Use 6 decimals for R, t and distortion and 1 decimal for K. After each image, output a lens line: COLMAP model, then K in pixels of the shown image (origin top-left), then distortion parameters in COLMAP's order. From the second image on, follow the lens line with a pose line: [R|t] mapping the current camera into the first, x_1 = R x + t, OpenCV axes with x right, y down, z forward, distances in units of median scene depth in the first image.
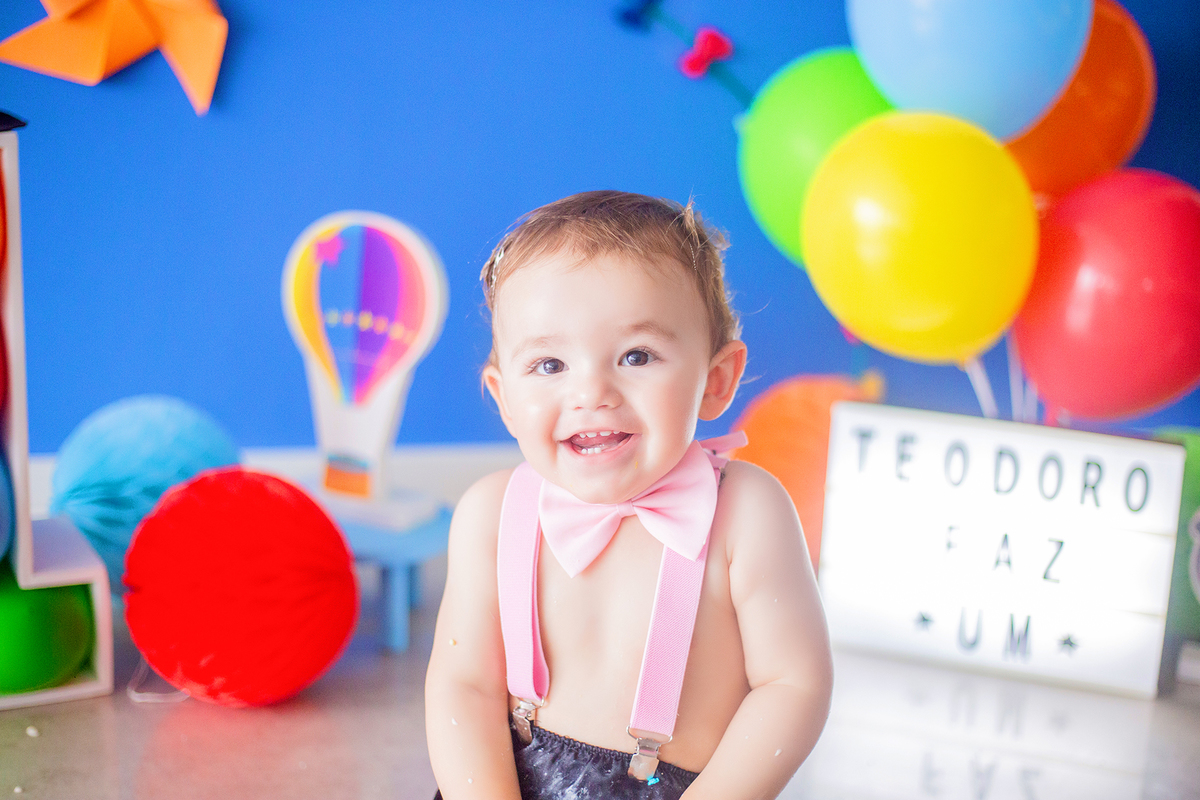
lens RADIAL K [[1816.2, 0, 596.2], [0, 1816.2, 389.1], [0, 0, 1]] dist [-0.137455, 0.000000]
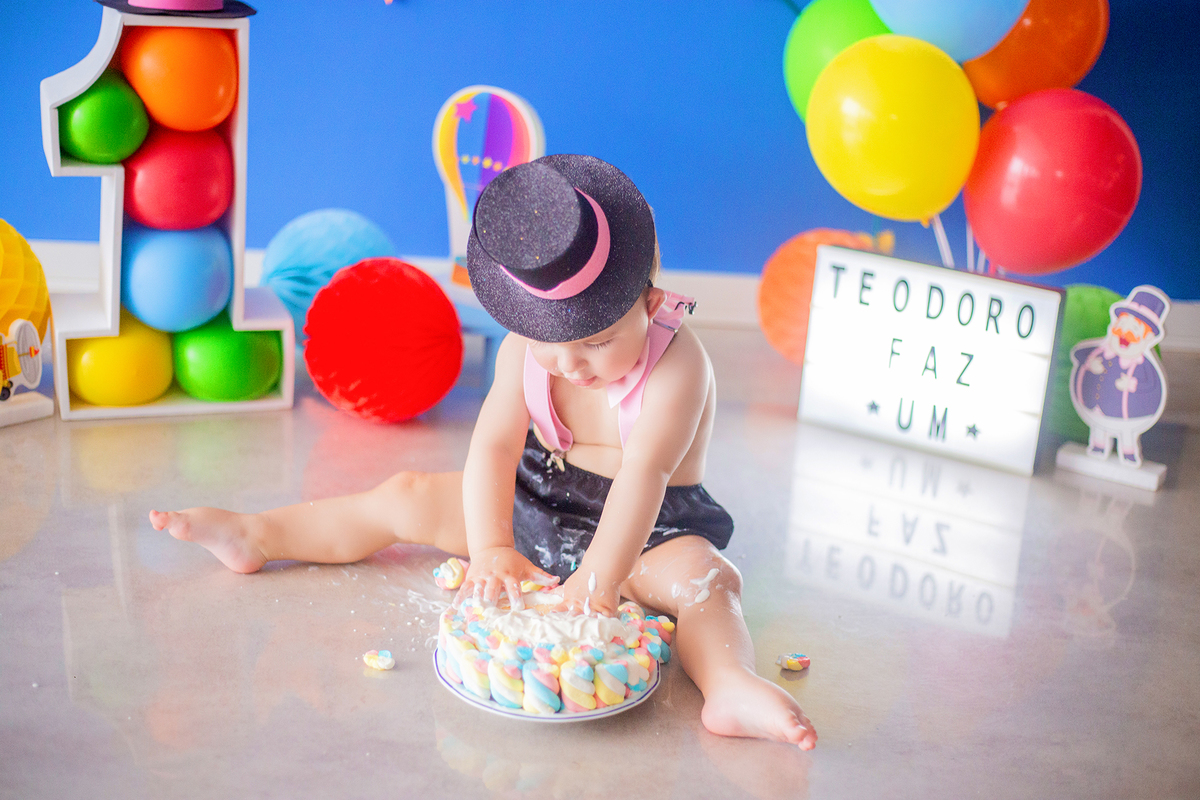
lens RADIAL K [[1816.2, 0, 604.7], [0, 1816.2, 398.3], [0, 0, 1]] dist [-0.137455, 0.000000]
pose [[0.990048, 0.078227, -0.116982, 0.141592], [-0.068730, 0.994166, 0.083127, 0.021118], [0.122803, -0.074259, 0.989649, -0.391246]]
